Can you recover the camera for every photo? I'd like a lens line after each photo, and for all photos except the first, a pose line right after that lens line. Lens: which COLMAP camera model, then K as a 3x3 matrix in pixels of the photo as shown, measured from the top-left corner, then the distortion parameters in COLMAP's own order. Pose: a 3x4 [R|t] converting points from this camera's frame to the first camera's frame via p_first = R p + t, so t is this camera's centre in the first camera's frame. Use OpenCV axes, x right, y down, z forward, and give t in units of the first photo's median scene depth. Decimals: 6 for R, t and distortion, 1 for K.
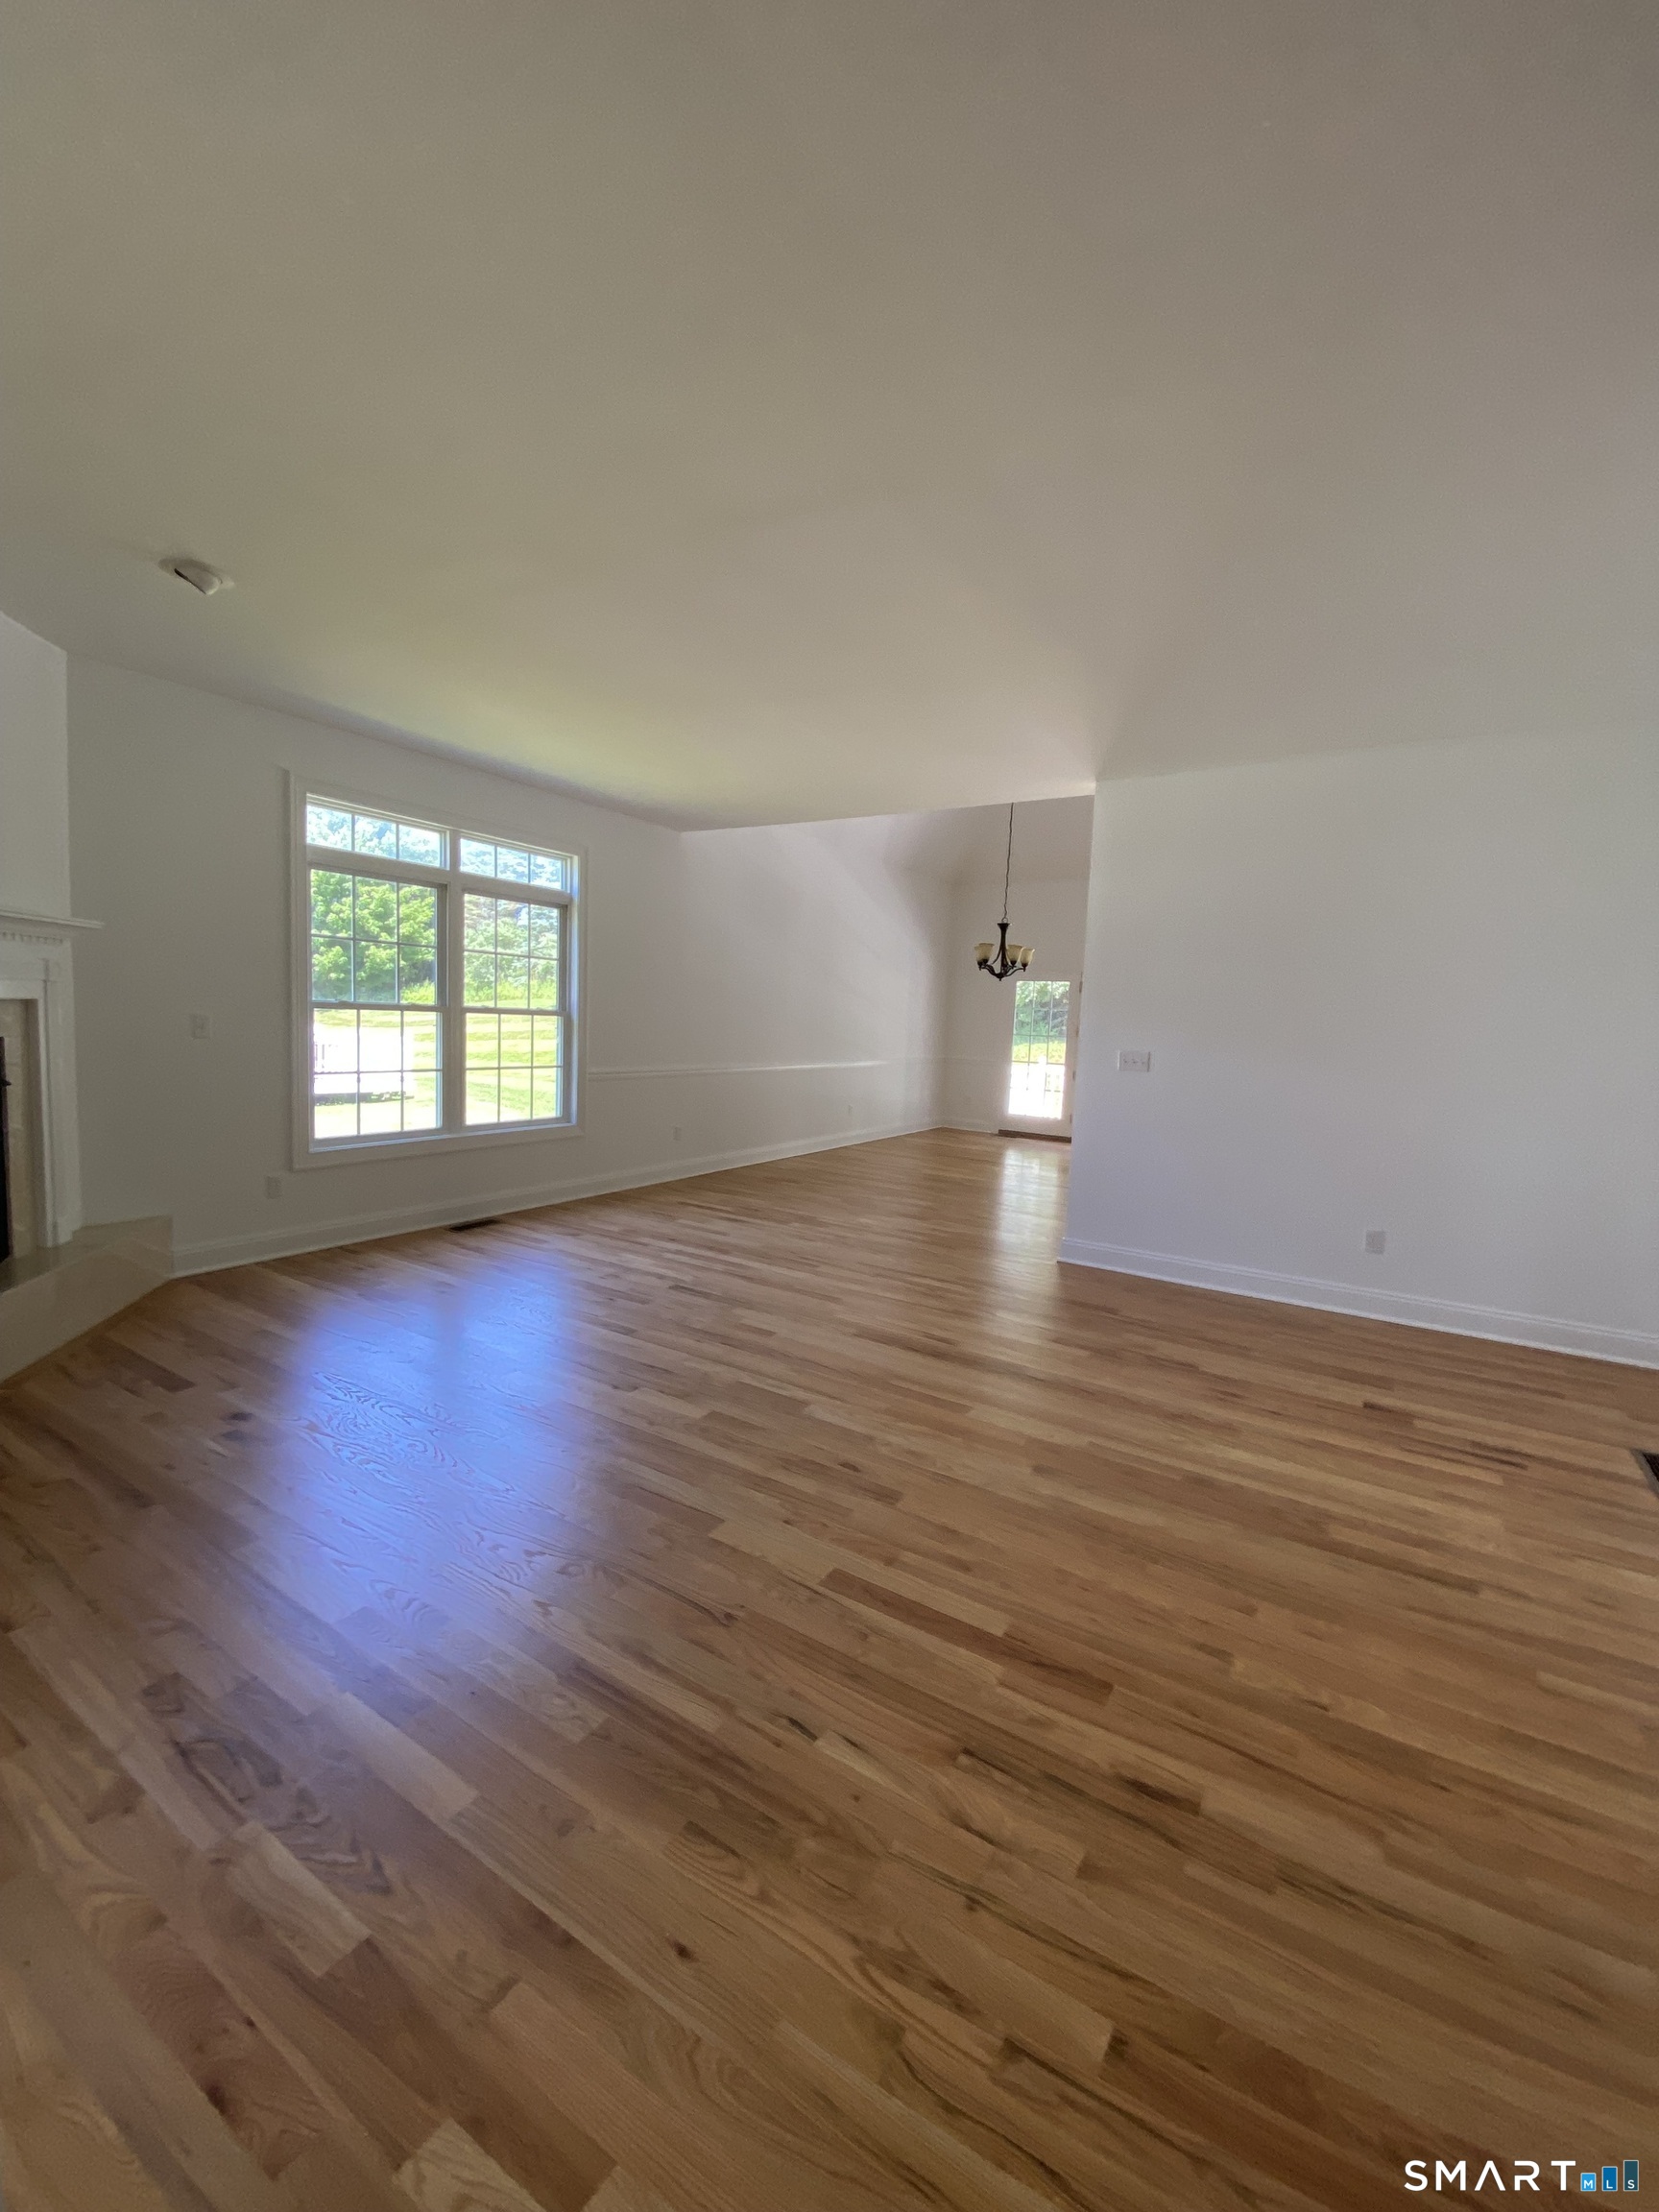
lens RADIAL K [[892.7, 0, 829.5], [0, 892.7, 1106.0], [0, 0, 1]] dist [0.031911, -0.025309]
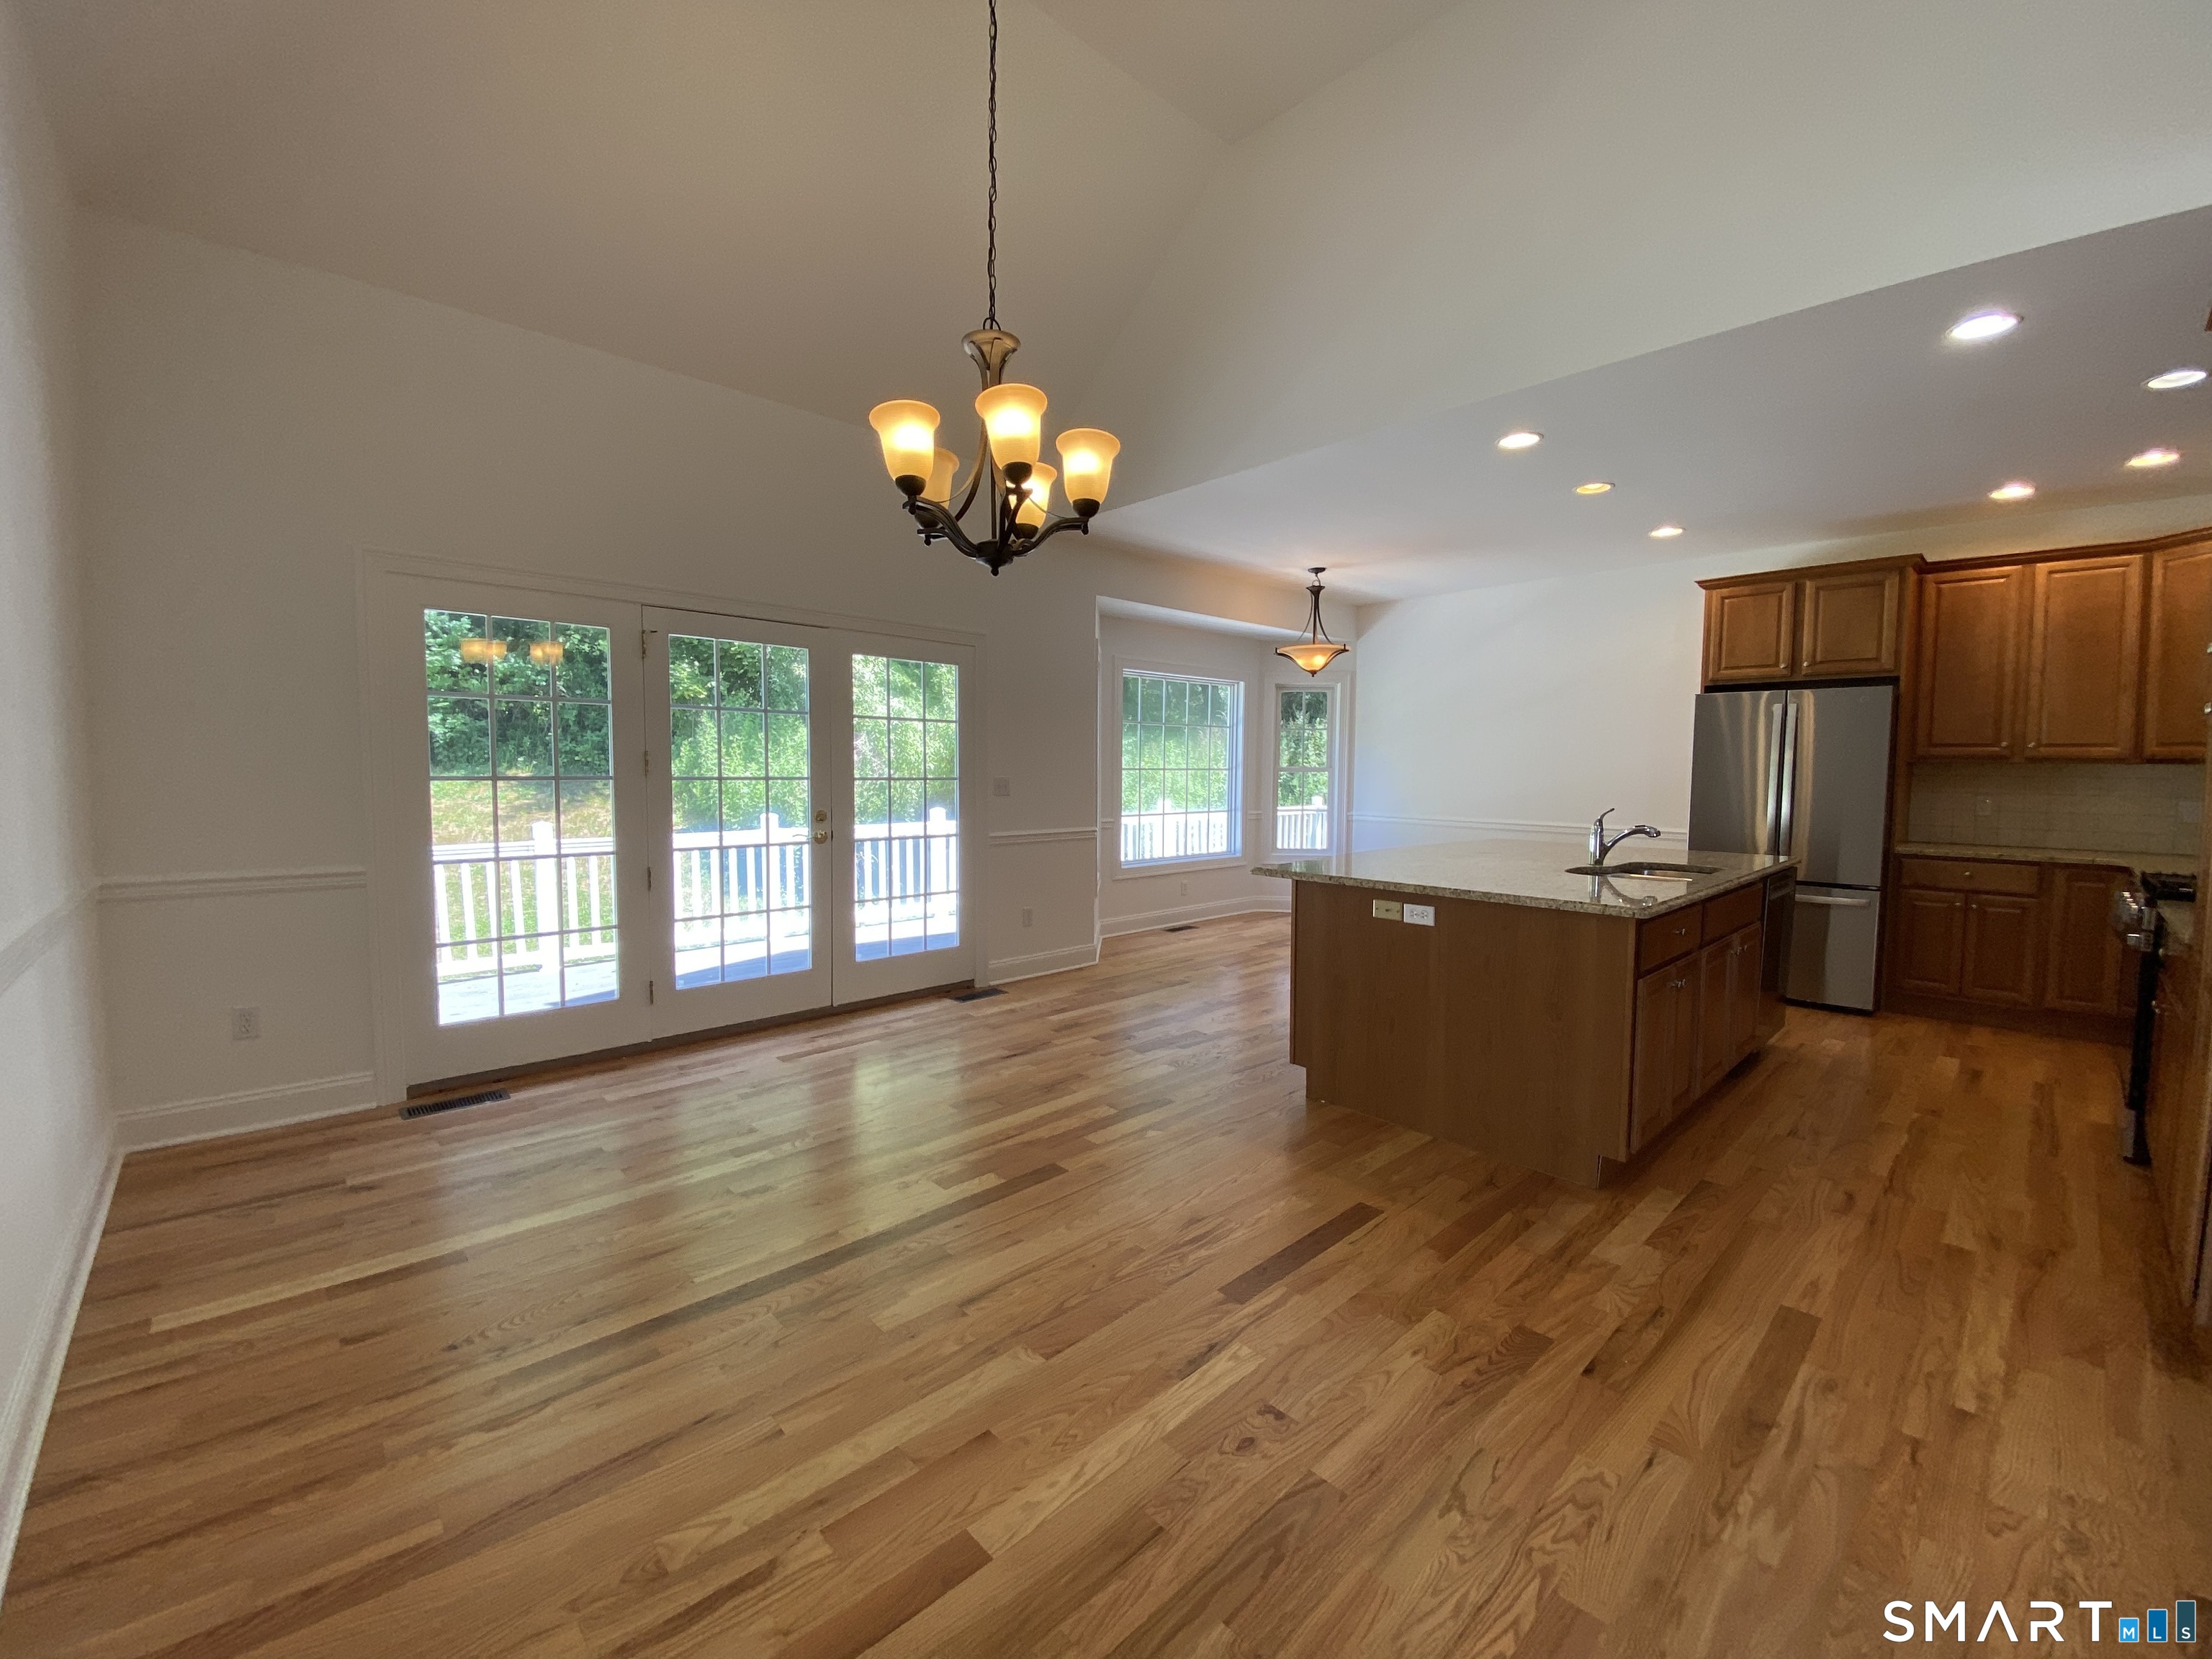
lens RADIAL K [[892.7, 0, 1097.3], [0, 892.7, 818.0], [0, 0, 1]] dist [0.031911, -0.025309]
pose [[0.250140, -0.103336, 0.962679, -0.127837], [0.102717, 0.991509, 0.079741, -0.196380], [-0.962746, 0.078937, 0.258631, 2.019213]]
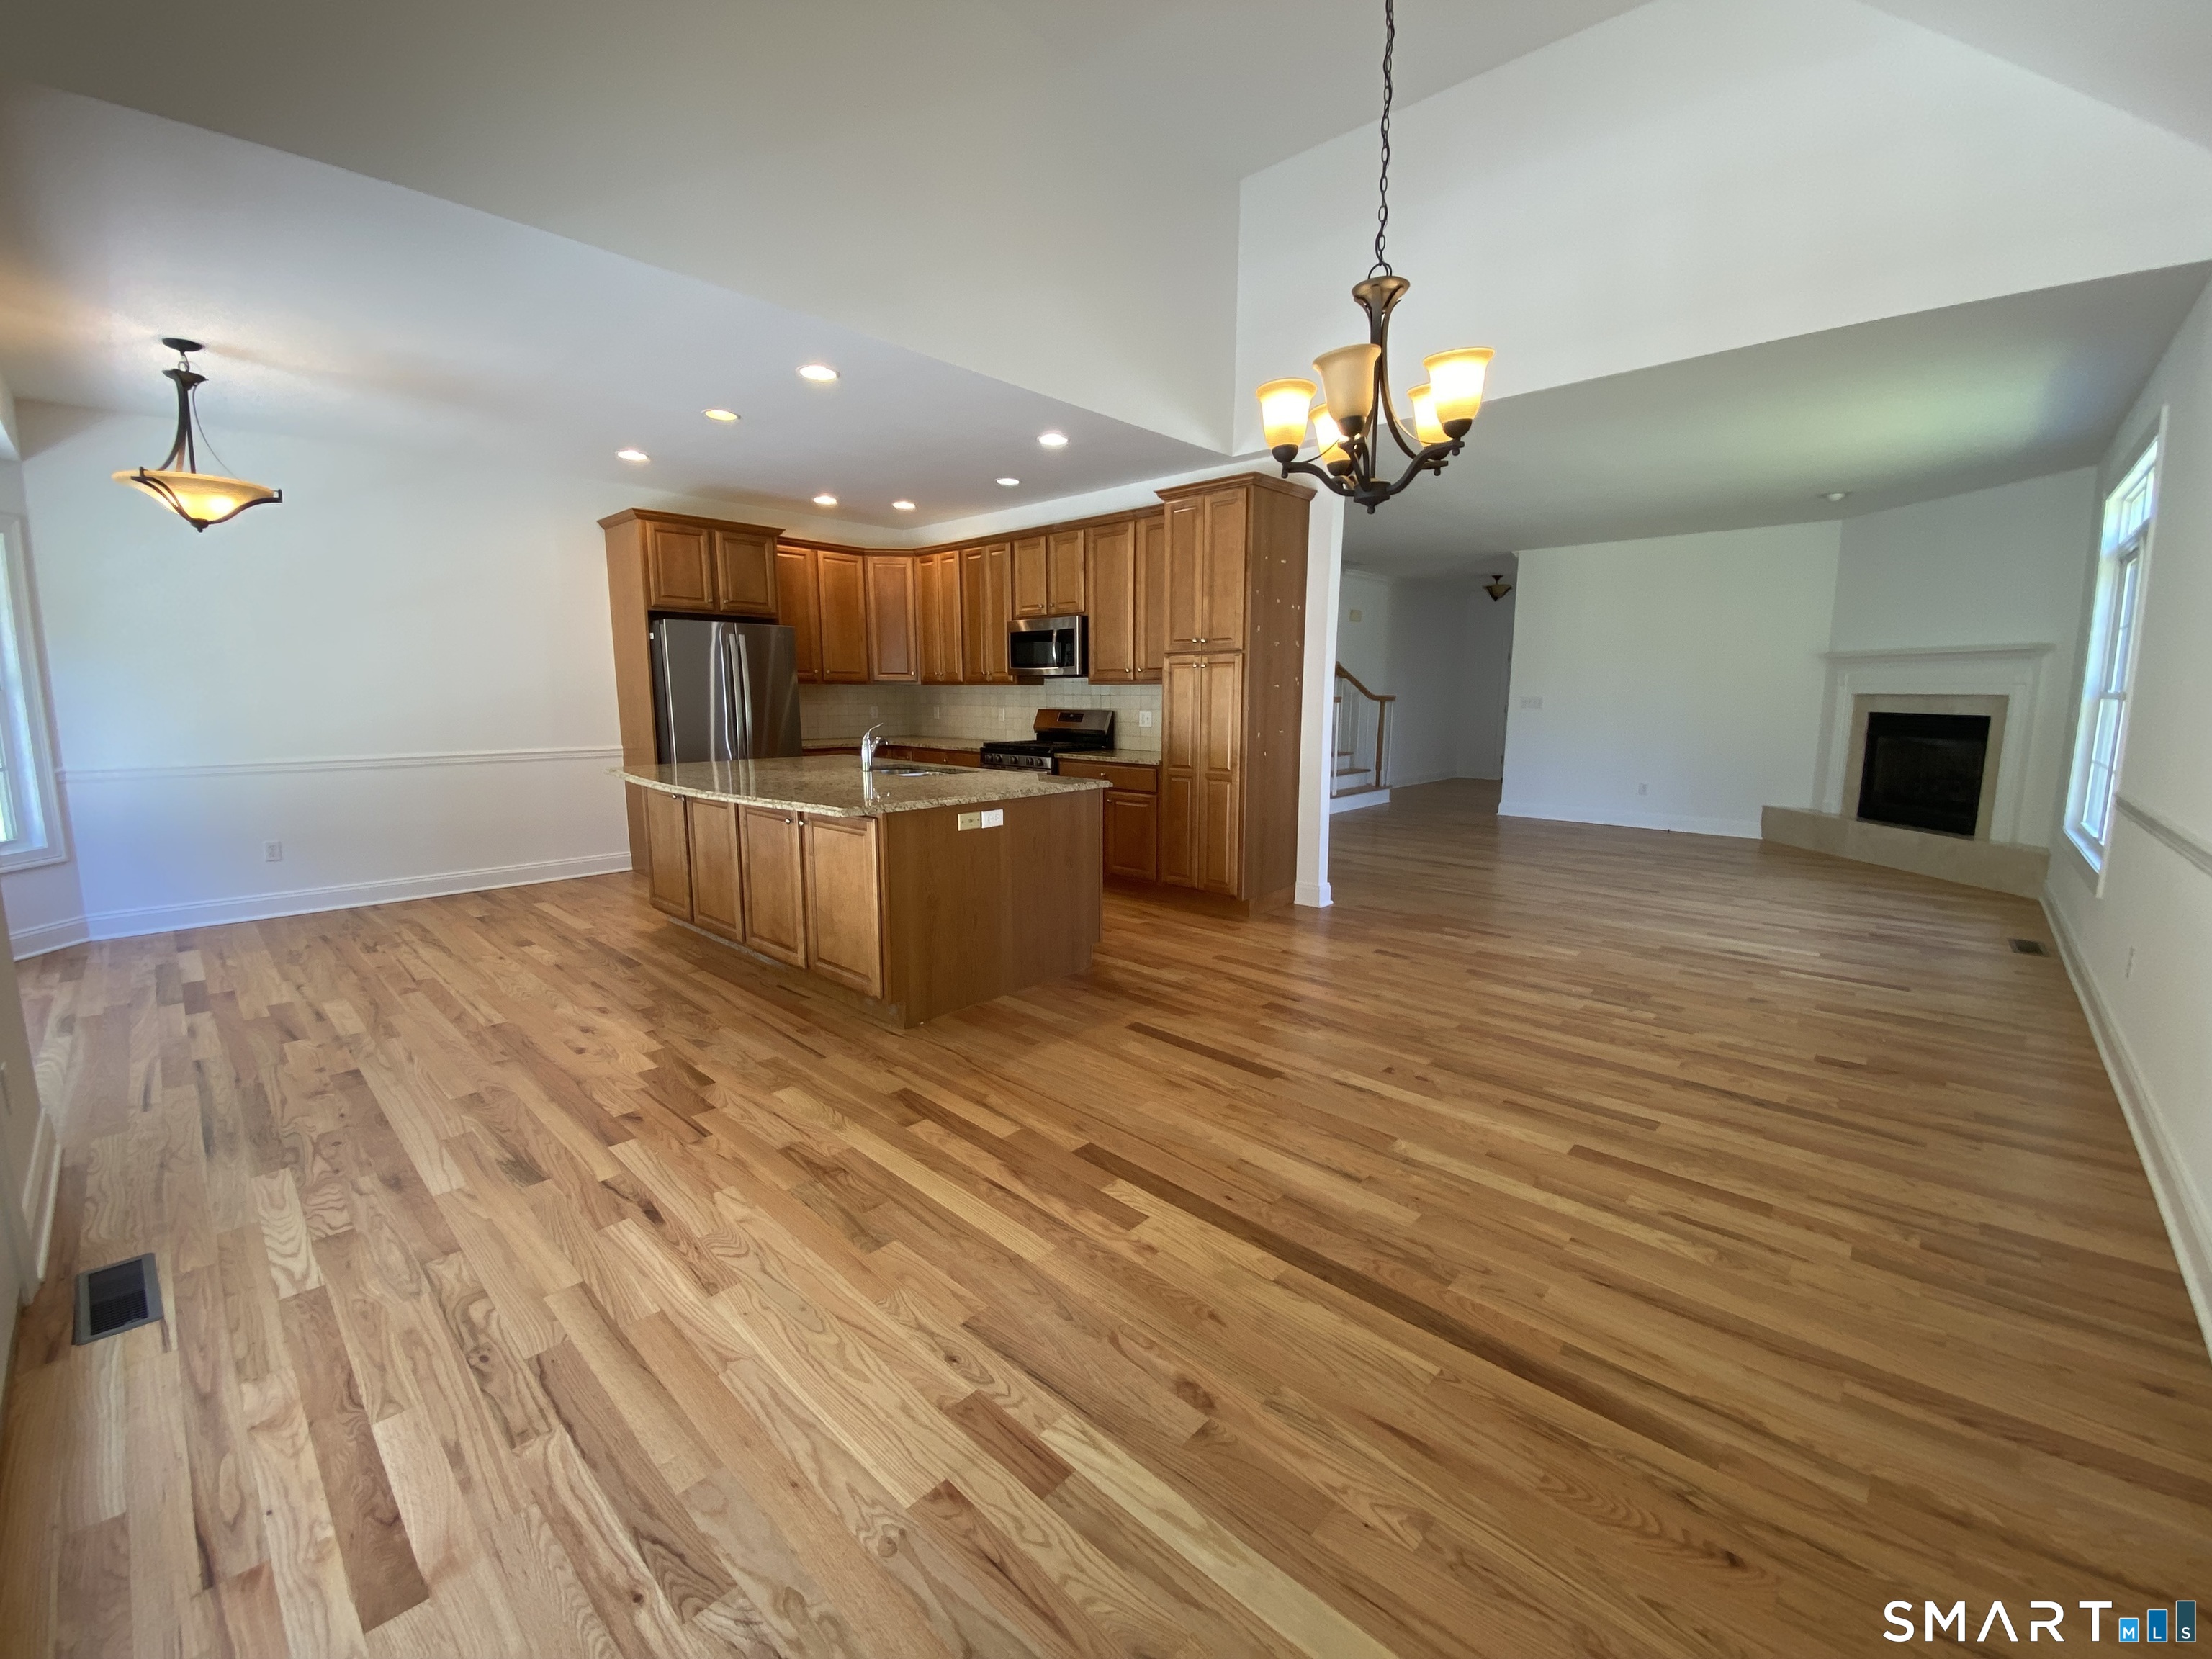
lens RADIAL K [[892.7, 0, 1097.3], [0, 892.7, 818.0], [0, 0, 1]] dist [0.031911, -0.025309]
pose [[-0.980898, -0.074643, 0.179630, 0.480631], [-0.028349, 0.968442, 0.247620, -0.255468], [-0.192444, 0.237798, -0.952060, 2.890934]]
